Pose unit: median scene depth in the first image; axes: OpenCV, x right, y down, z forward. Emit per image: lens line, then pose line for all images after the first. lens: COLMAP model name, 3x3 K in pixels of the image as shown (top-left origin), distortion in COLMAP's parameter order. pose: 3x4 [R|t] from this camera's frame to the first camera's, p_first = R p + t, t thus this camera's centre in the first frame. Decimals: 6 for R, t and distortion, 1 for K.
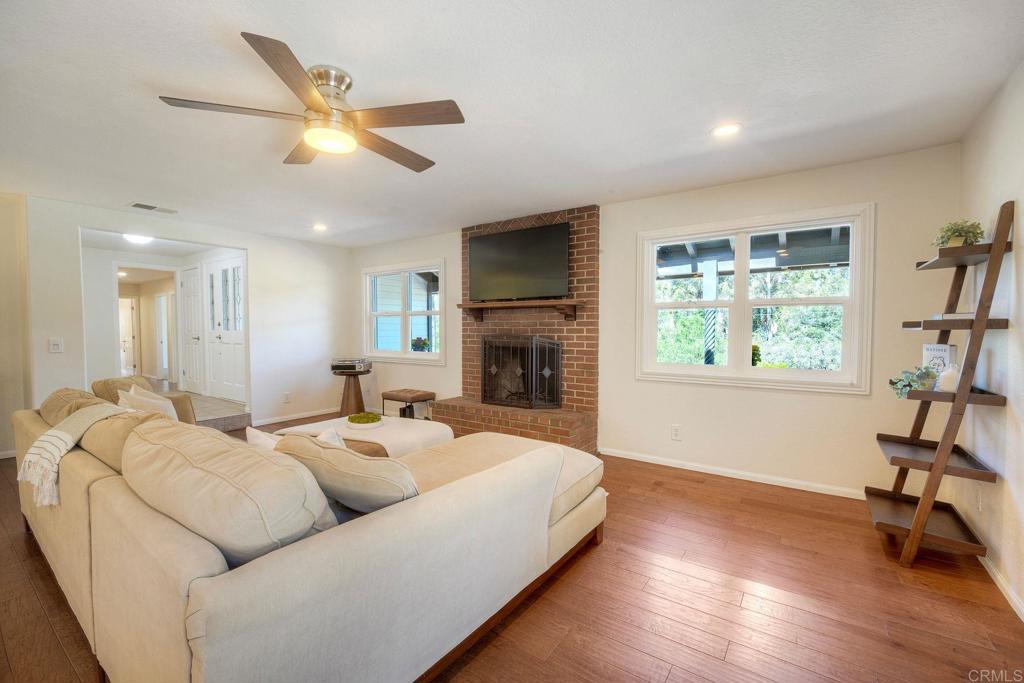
lens RADIAL K [[426.7, 0, 508.4], [0, 426.7, 342.4], [0, 0, 1]] dist [0.000941, -0.007210]
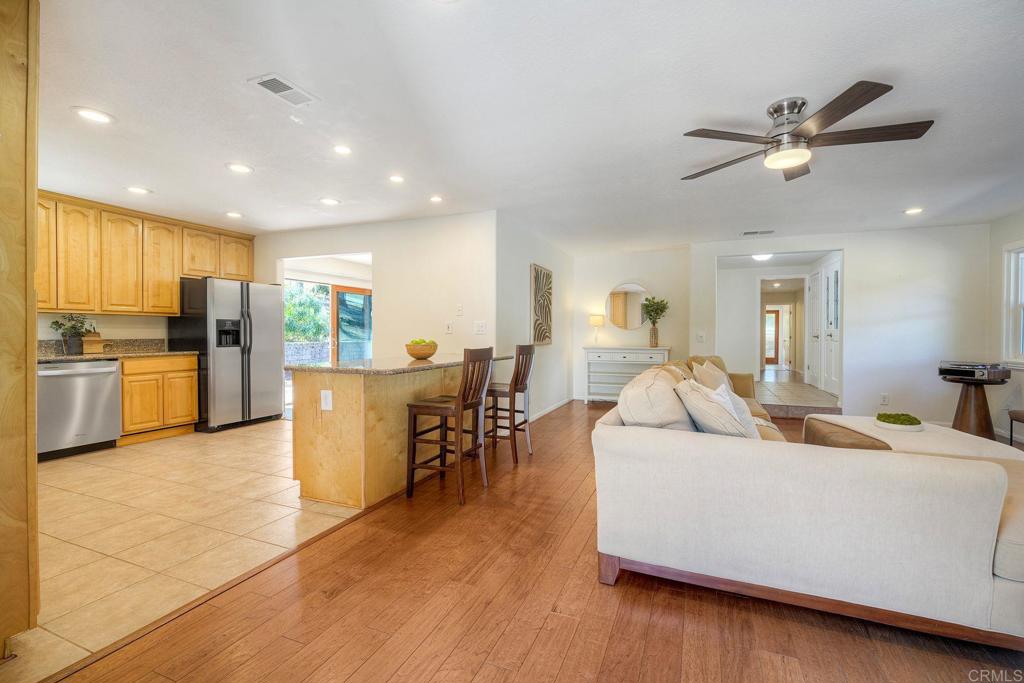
lens RADIAL K [[426.7, 0, 508.4], [0, 426.7, 342.4], [0, 0, 1]] dist [0.000941, -0.007210]
pose [[0.196404, 0.021898, -0.980279, 0.230568], [-0.032707, 0.999341, 0.015771, 0.016663], [0.979977, 0.028965, 0.196990, 0.007111]]
